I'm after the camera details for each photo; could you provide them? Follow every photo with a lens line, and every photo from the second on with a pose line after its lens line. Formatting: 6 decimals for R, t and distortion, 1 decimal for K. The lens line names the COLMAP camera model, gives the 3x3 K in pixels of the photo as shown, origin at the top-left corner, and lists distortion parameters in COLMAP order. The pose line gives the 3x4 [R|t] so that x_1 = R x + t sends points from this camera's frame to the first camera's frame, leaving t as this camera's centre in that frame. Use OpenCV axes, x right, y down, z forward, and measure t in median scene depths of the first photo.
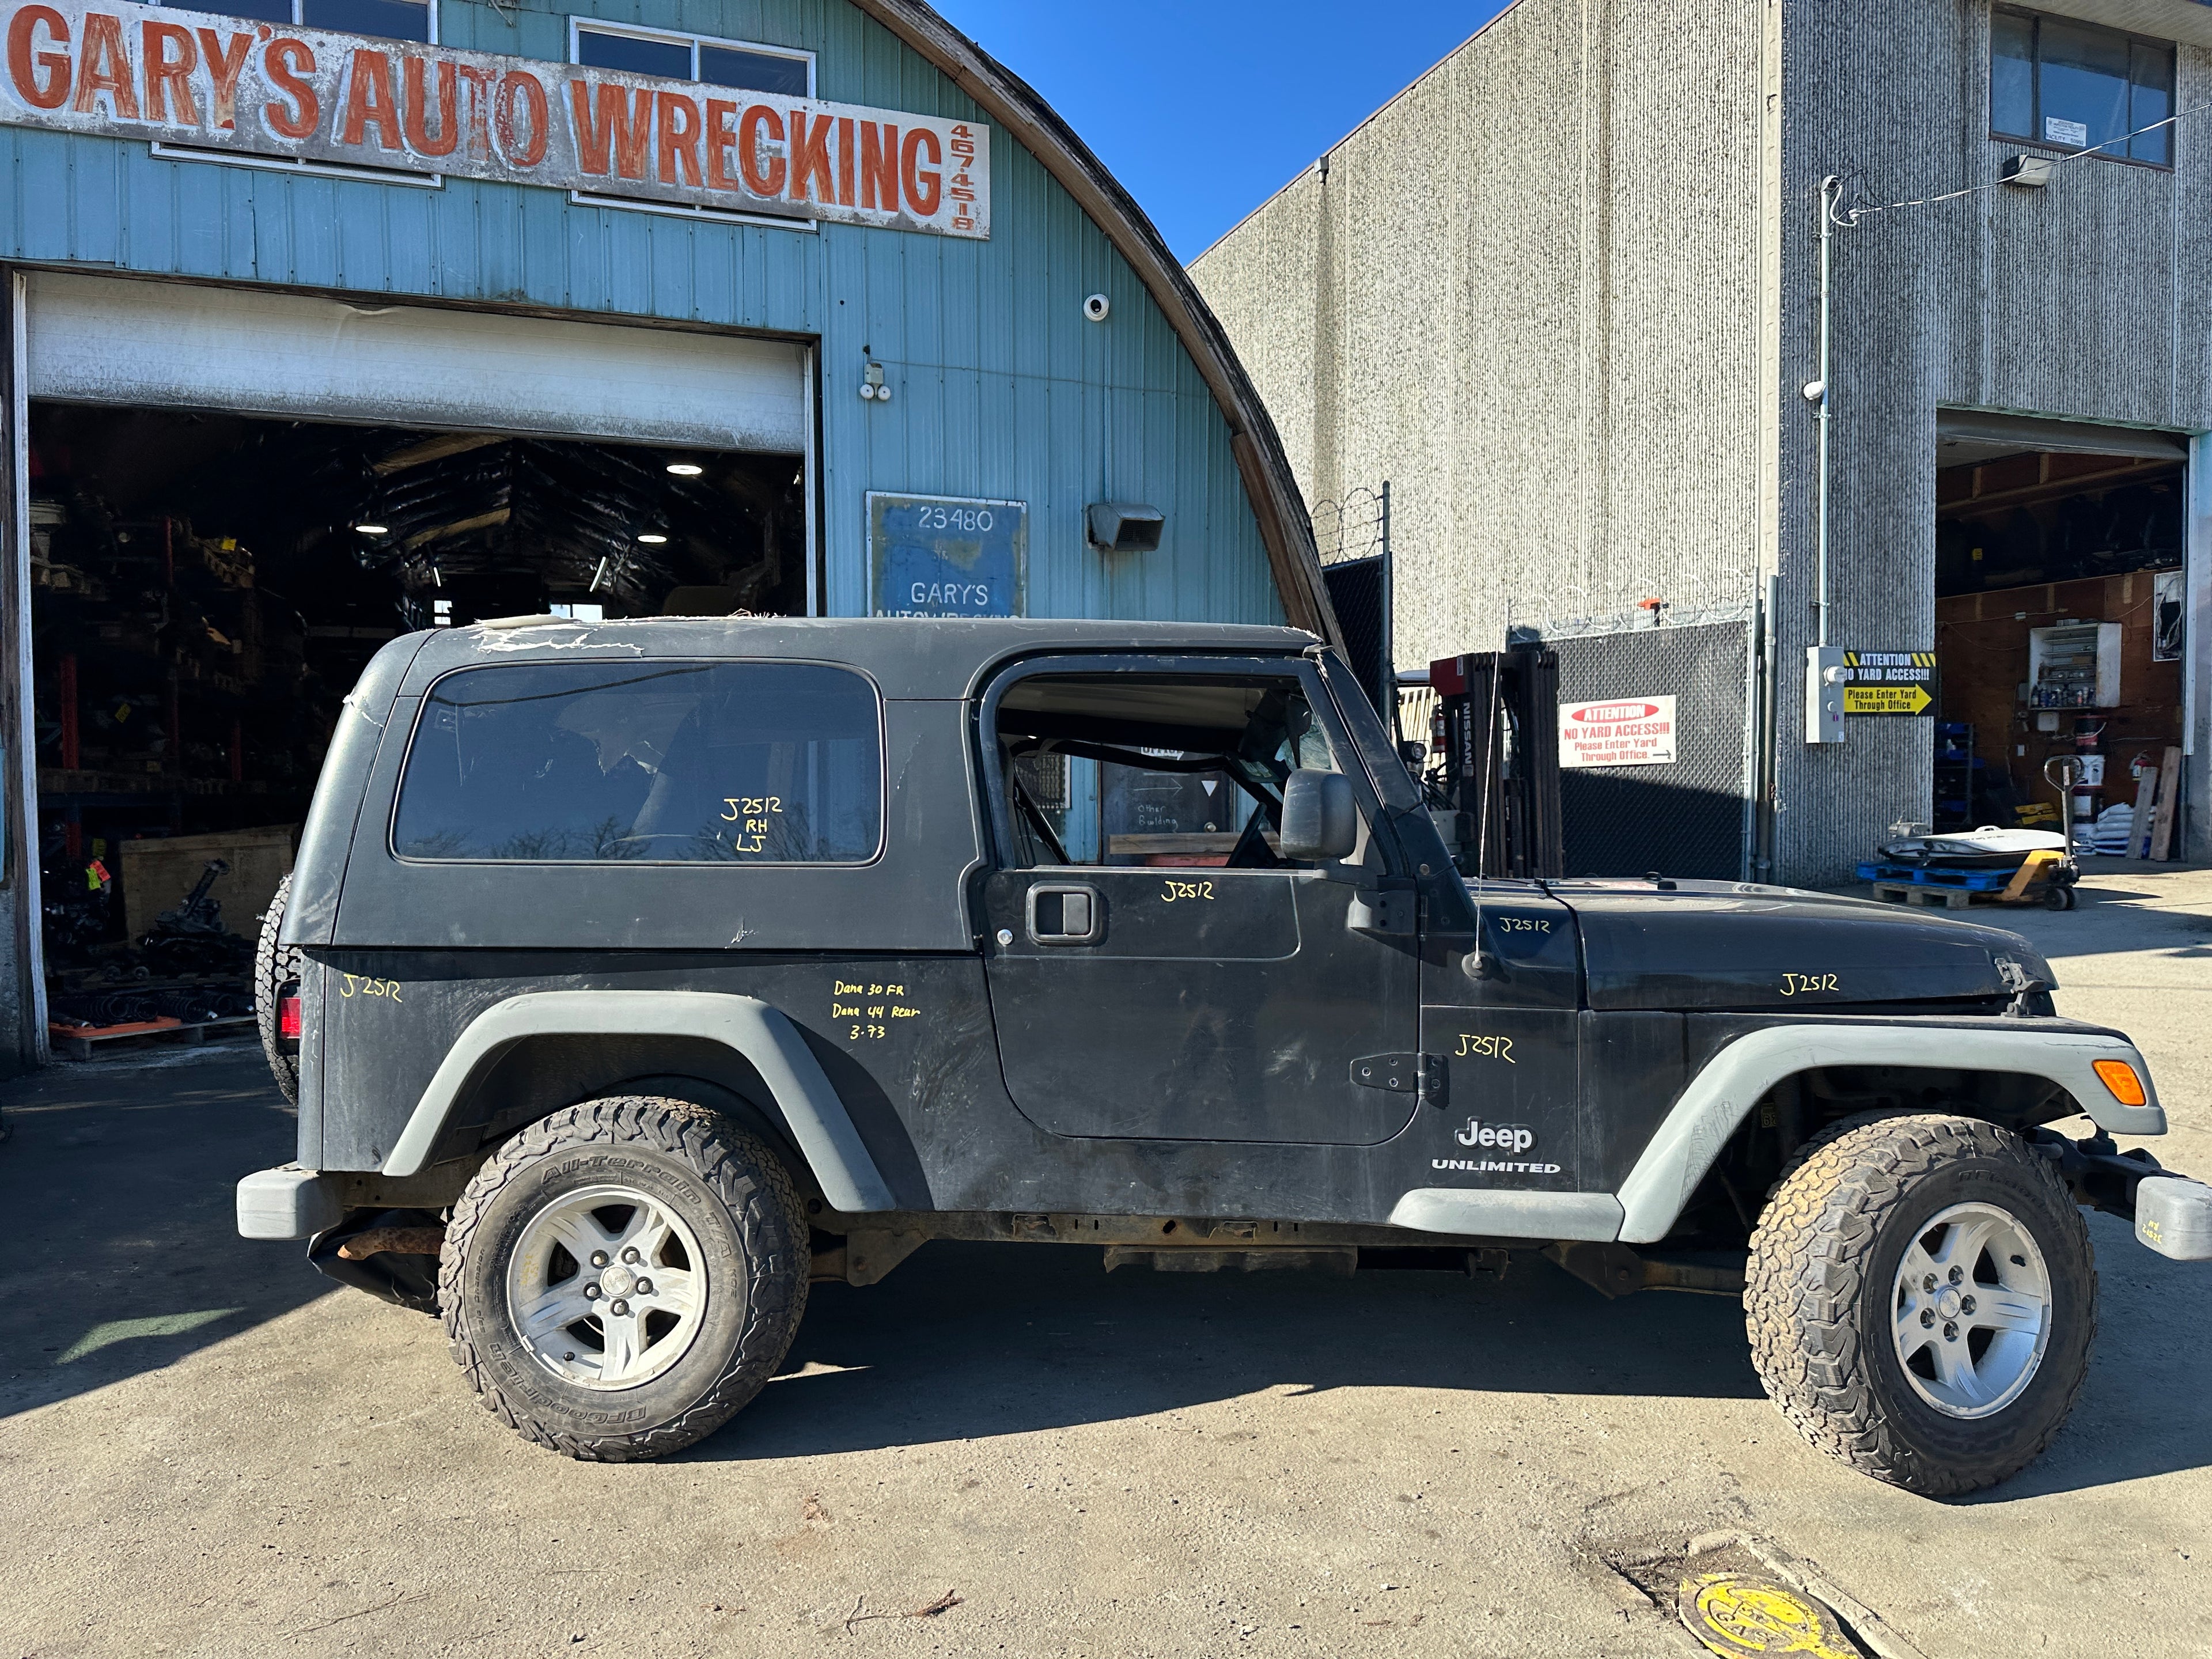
lens RADIAL K [[1563.9, 0, 1112.1], [0, 1563.9, 826.0], [0, 0, 1]] dist [0.032105, -0.028833]
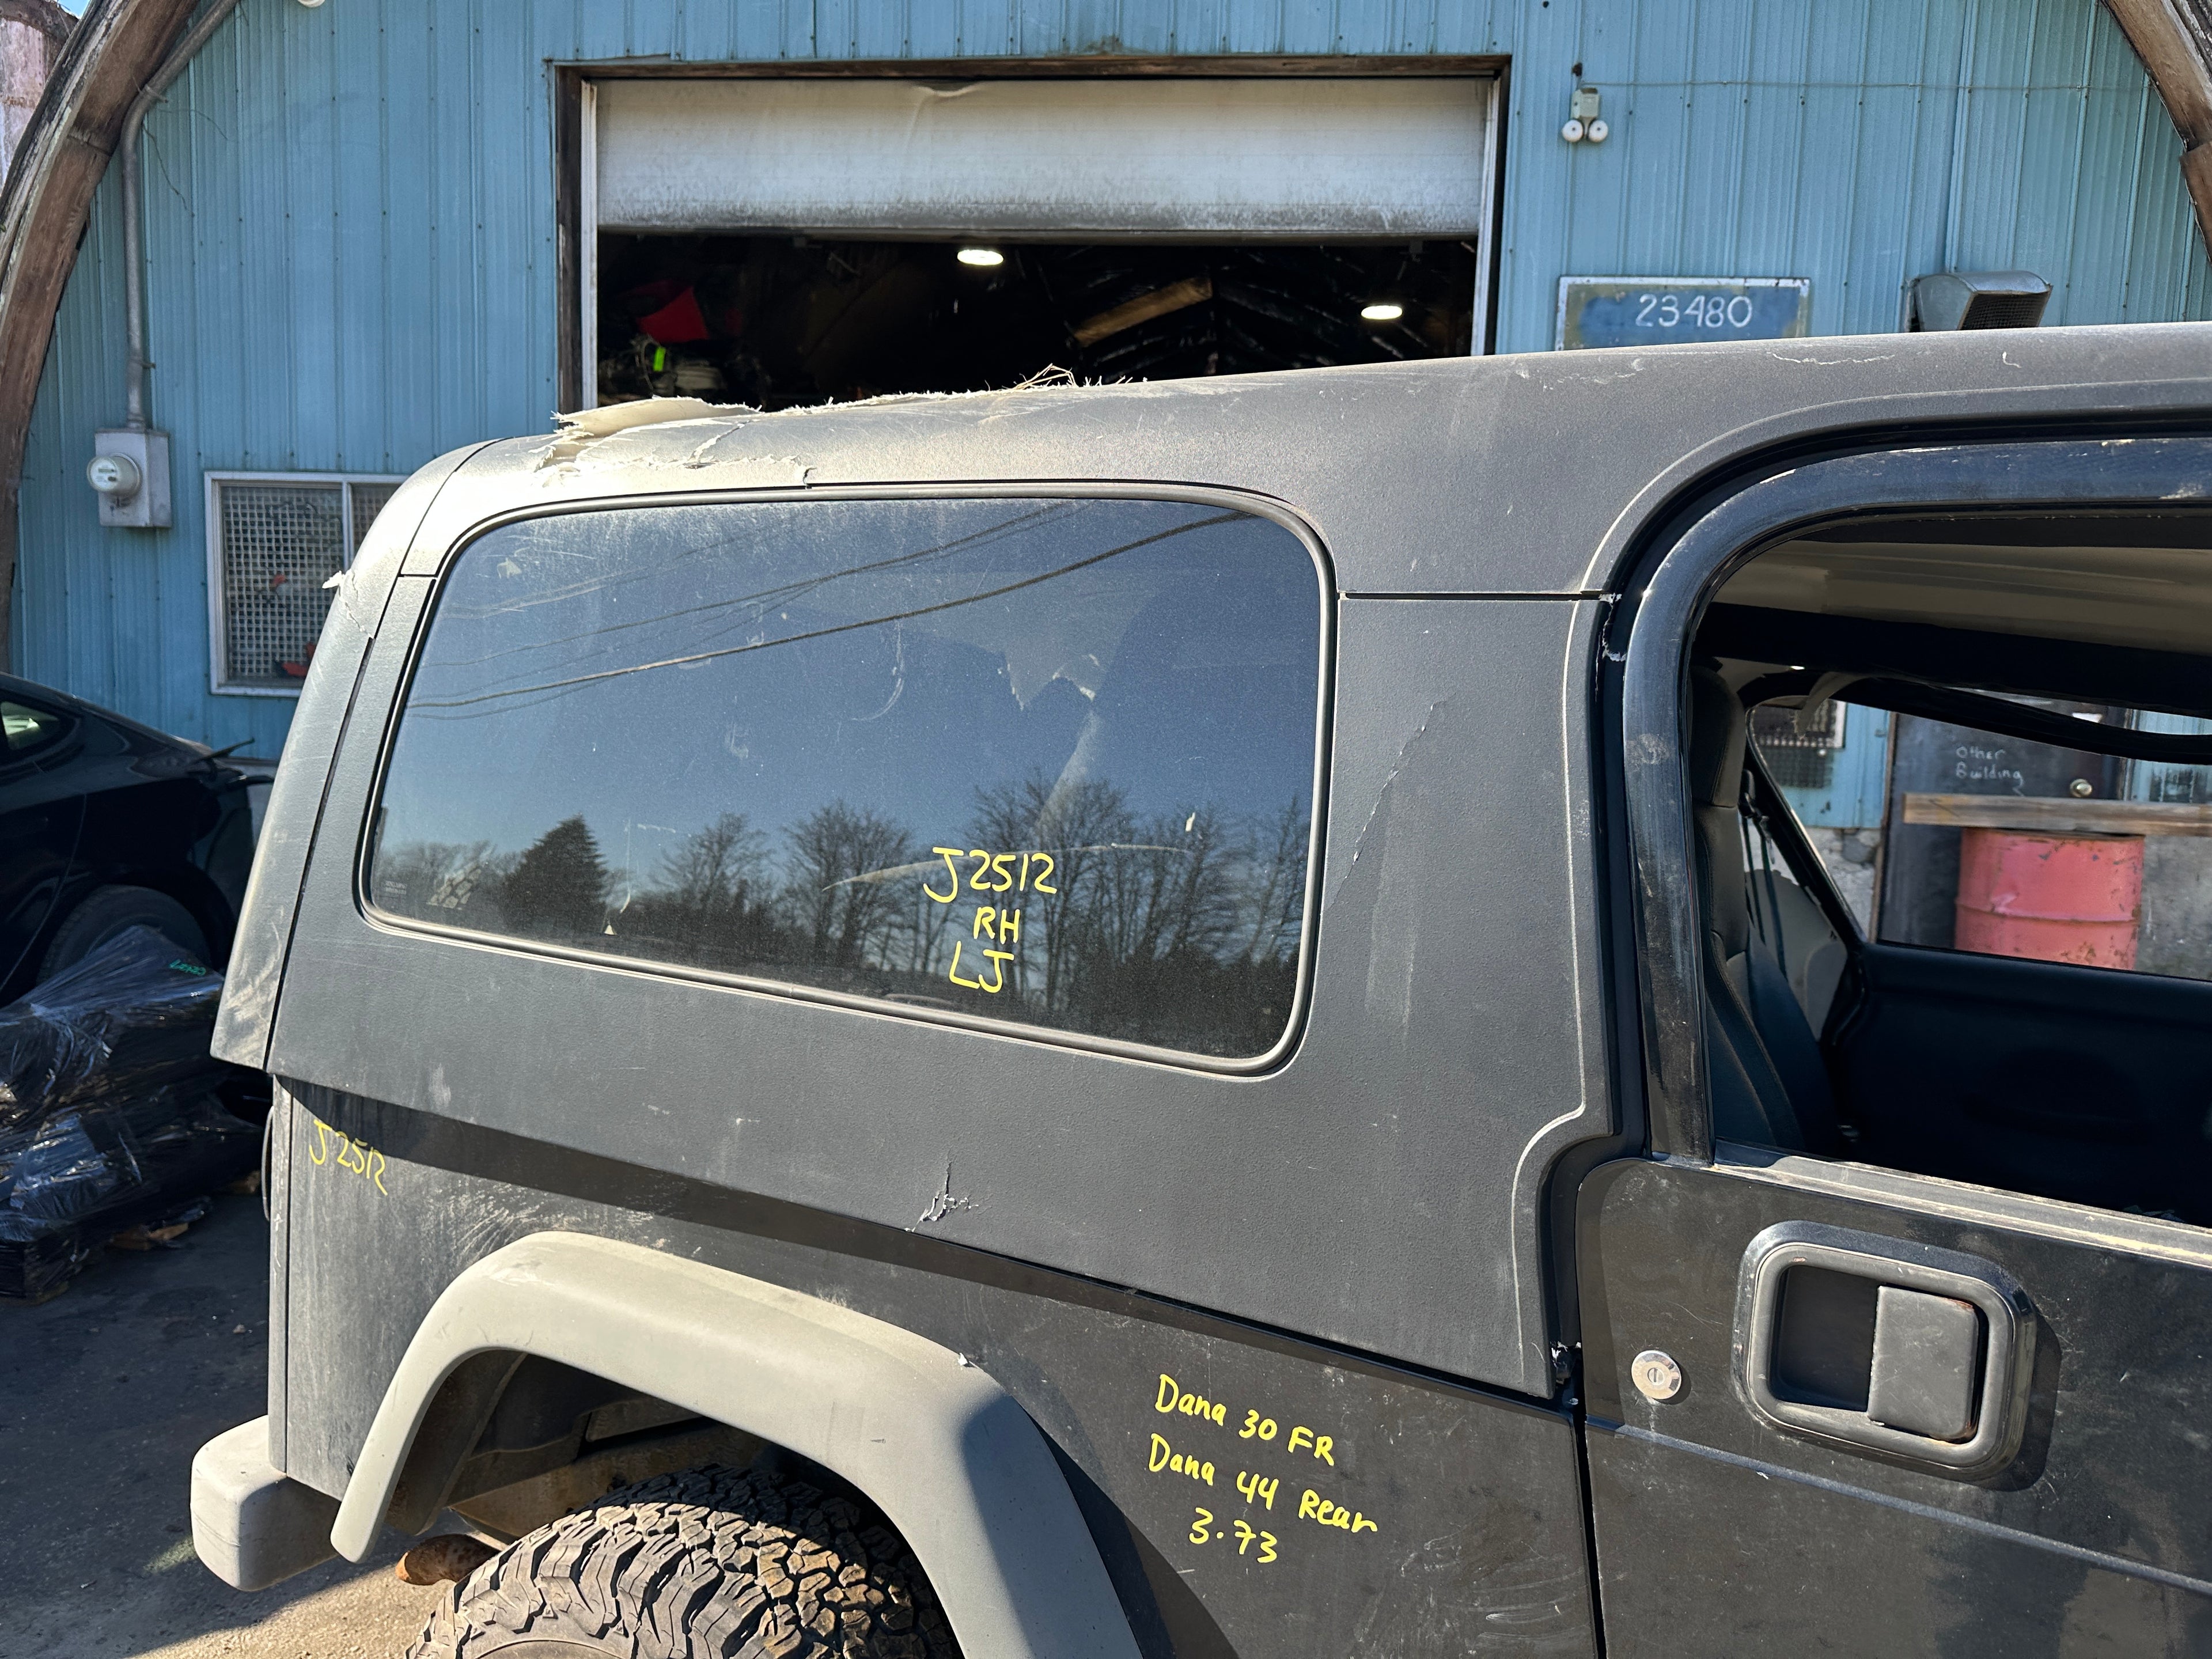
lens RADIAL K [[1565.5, 0, 1124.6], [0, 1565.5, 828.9], [0, 0, 1]] dist [0.045859, -0.056425]
pose [[0.902120, 0.077962, -0.424385, -0.016827], [-0.044968, 0.995173, 0.087230, -0.025146], [0.429137, -0.059608, 0.901271, 0.291212]]
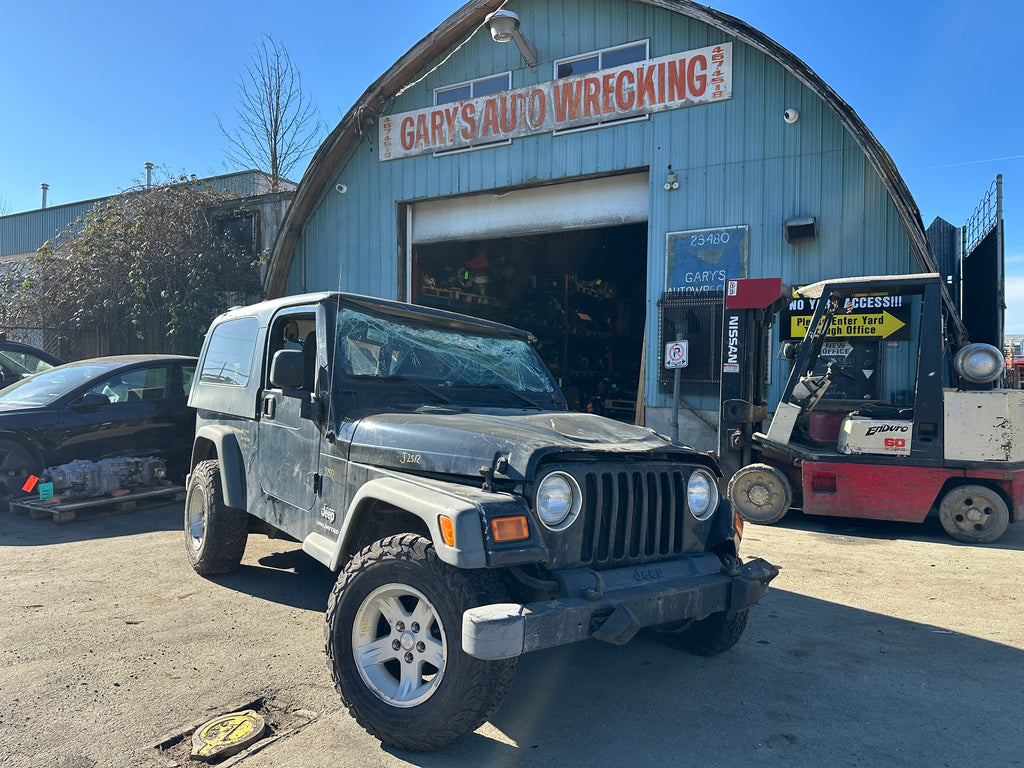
lens RADIAL K [[716.2, 0, 514.0], [0, 716.2, 383.3], [0, 0, 1]] dist [0.101433, -0.176255]
pose [[0.653197, 0.018799, -0.756955, 0.497937], [-0.034694, 0.999385, -0.005119, 0.003843], [0.756393, 0.029606, 0.653447, 0.219500]]
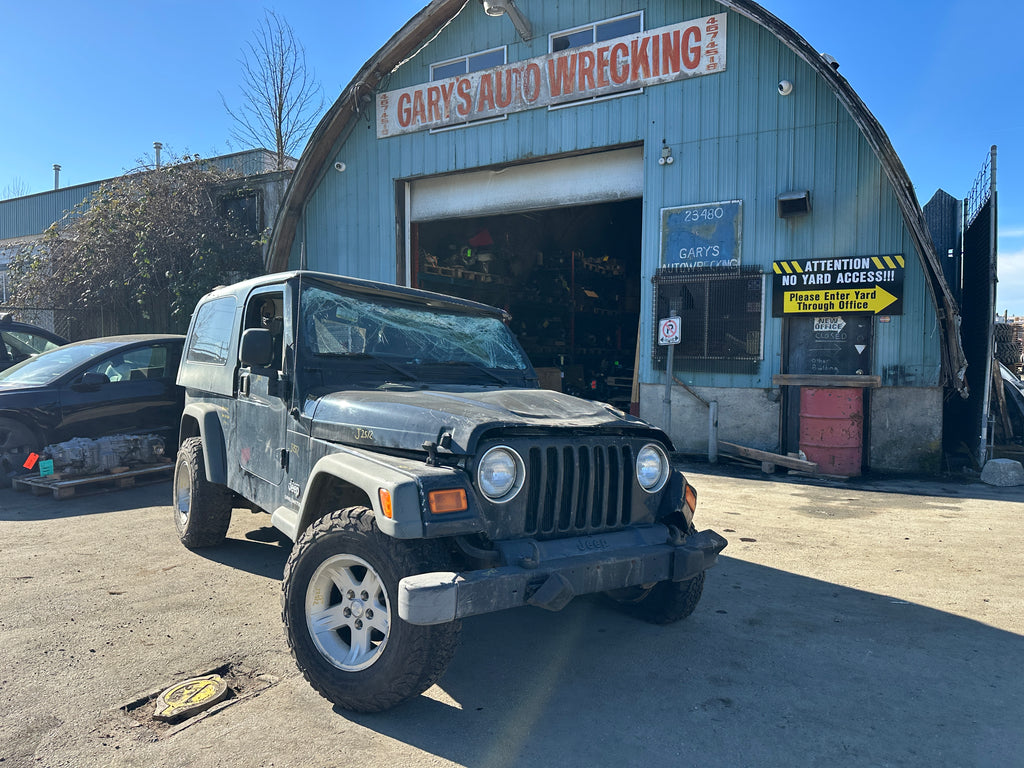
lens RADIAL K [[716.6, 0, 518.0], [0, 716.6, 385.6], [0, 0, 1]] dist [0.099170, -0.172079]
pose [[0.637970, 0.041334, -0.768951, 0.527323], [-0.028894, 0.999140, 0.029735, 0.003110], [0.769519, 0.003248, 0.638616, 0.241290]]
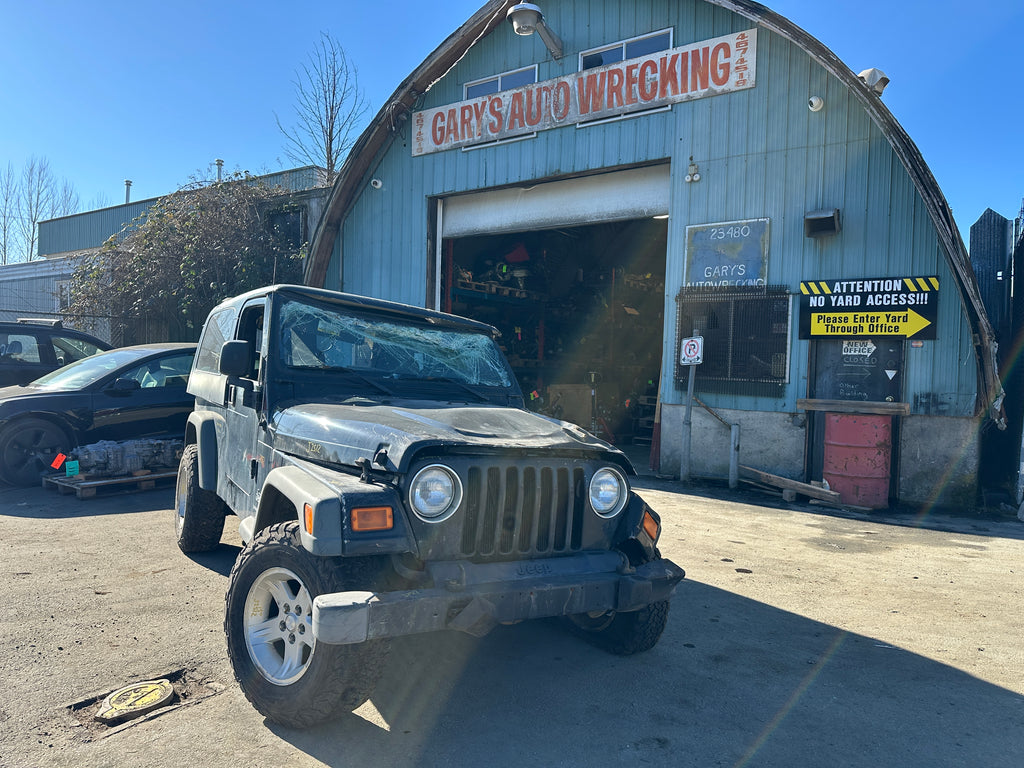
lens RADIAL K [[717.6, 0, 511.7], [0, 717.6, 384.1], [0, 0, 1]] dist [0.076434, -0.121835]
pose [[0.568795, 0.039635, -0.821524, 0.556066], [-0.054918, 0.998439, 0.010147, -0.000831], [0.820644, 0.039345, 0.570084, 0.288574]]
